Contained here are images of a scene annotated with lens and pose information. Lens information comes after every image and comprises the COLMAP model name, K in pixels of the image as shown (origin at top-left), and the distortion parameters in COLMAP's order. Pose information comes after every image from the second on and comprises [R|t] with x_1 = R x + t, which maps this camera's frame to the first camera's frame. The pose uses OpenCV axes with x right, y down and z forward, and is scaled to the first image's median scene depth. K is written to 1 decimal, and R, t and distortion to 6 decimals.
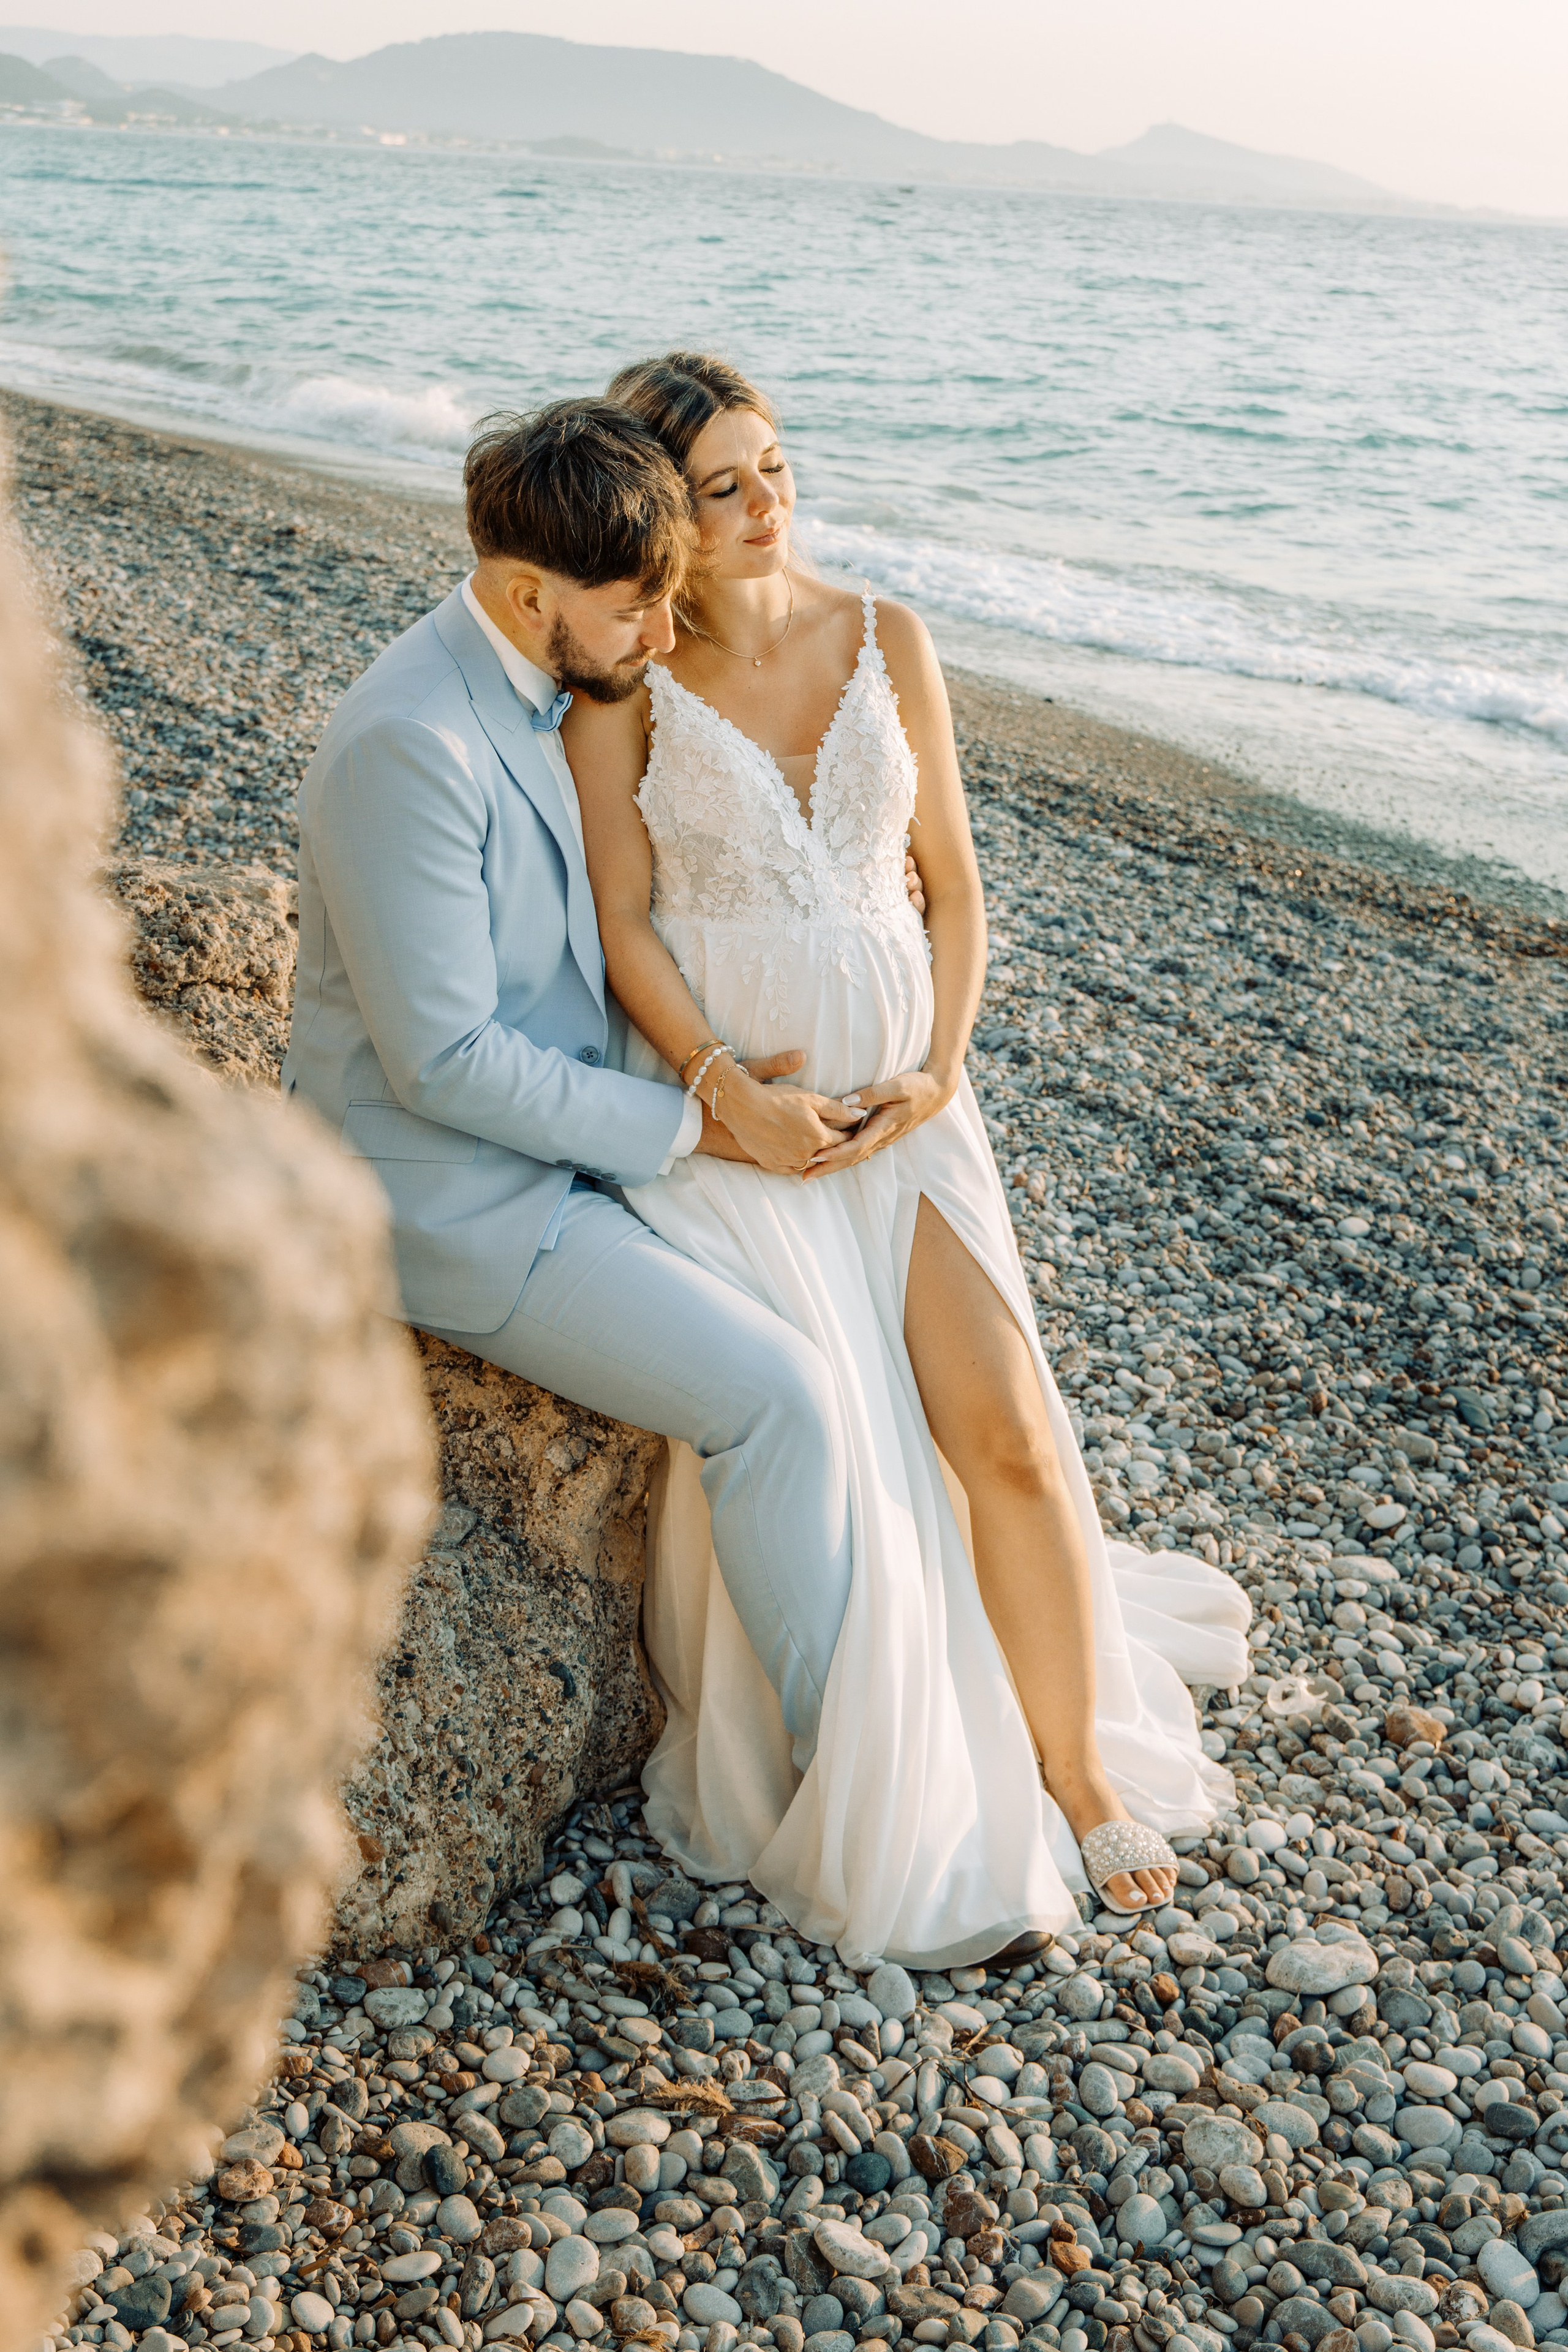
lens RADIAL K [[2868.8, 0, 784.0], [0, 2868.8, 1176.0], [0, 0, 1]] dist [0.009490, 0.002151]
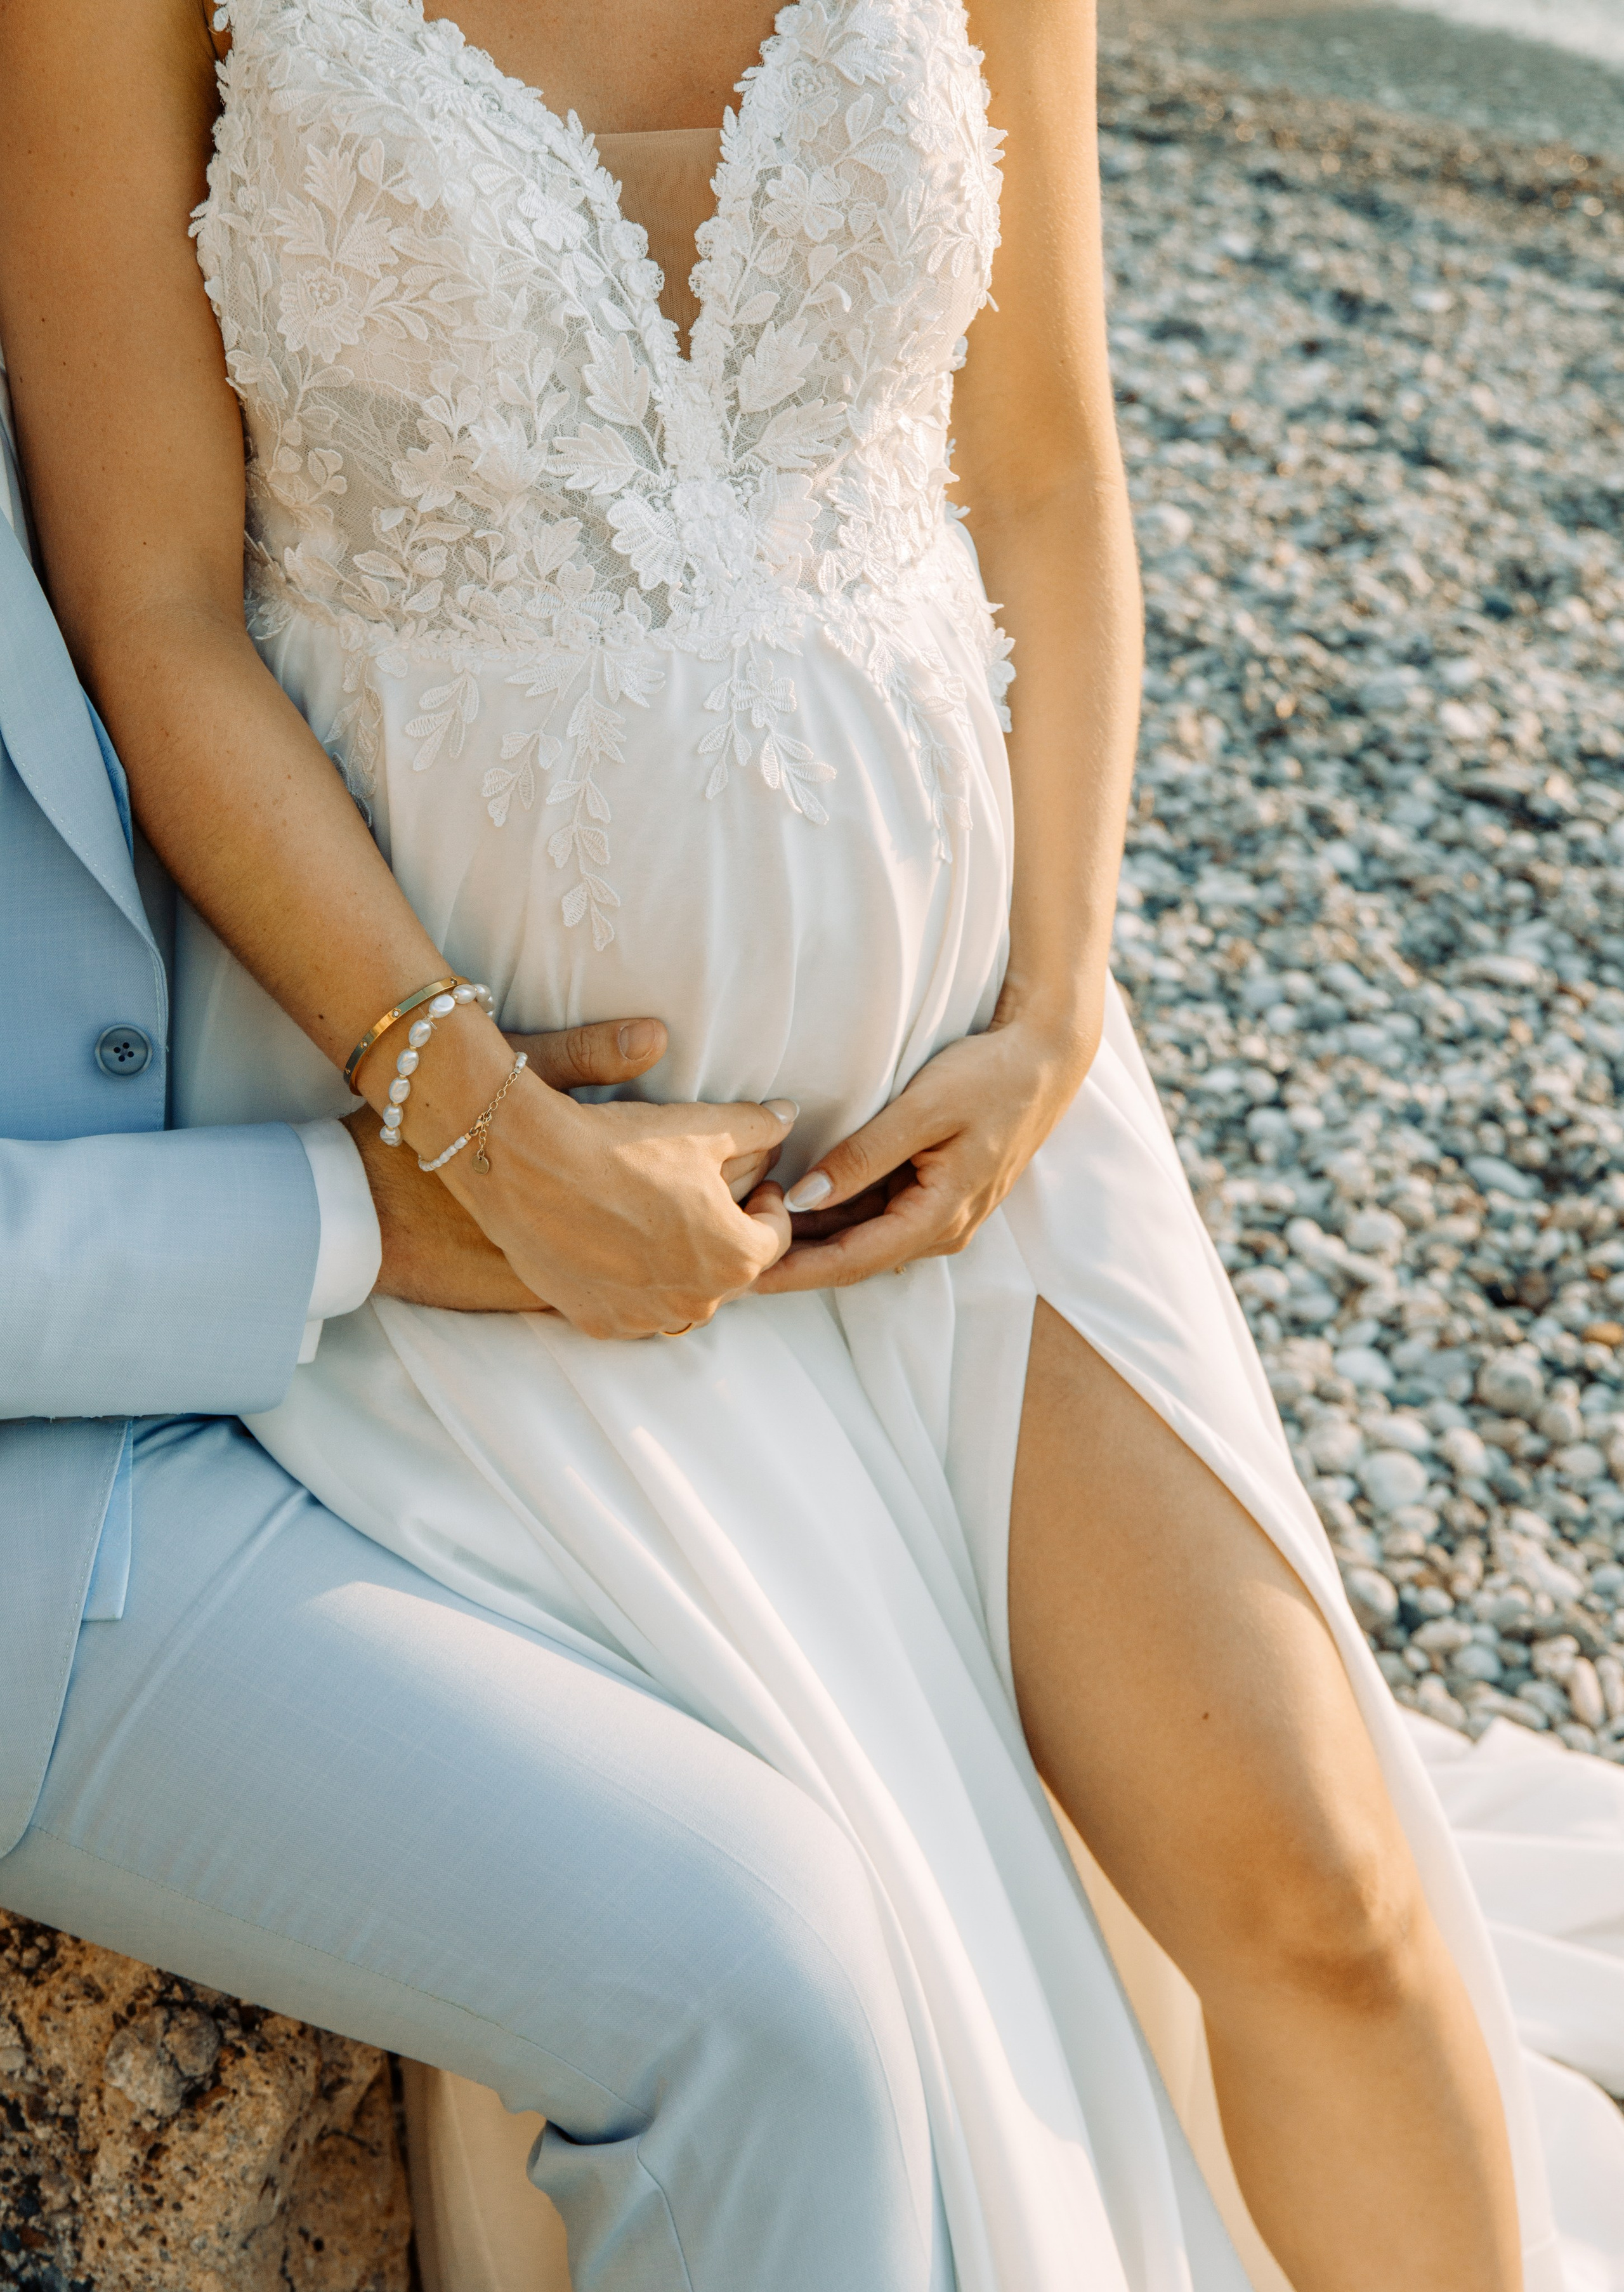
lens RADIAL K [[3929.7, 0, 812.0], [0, 3929.7, 1146.0], [0, 0, 1]] dist [0.002255, 0.198388]
pose [[0.993743, -0.100807, 0.048097, -0.001944], [0.093160, 0.985620, 0.140980, -0.046008], [-0.061617, -0.135617, 0.988843, 0.258730]]
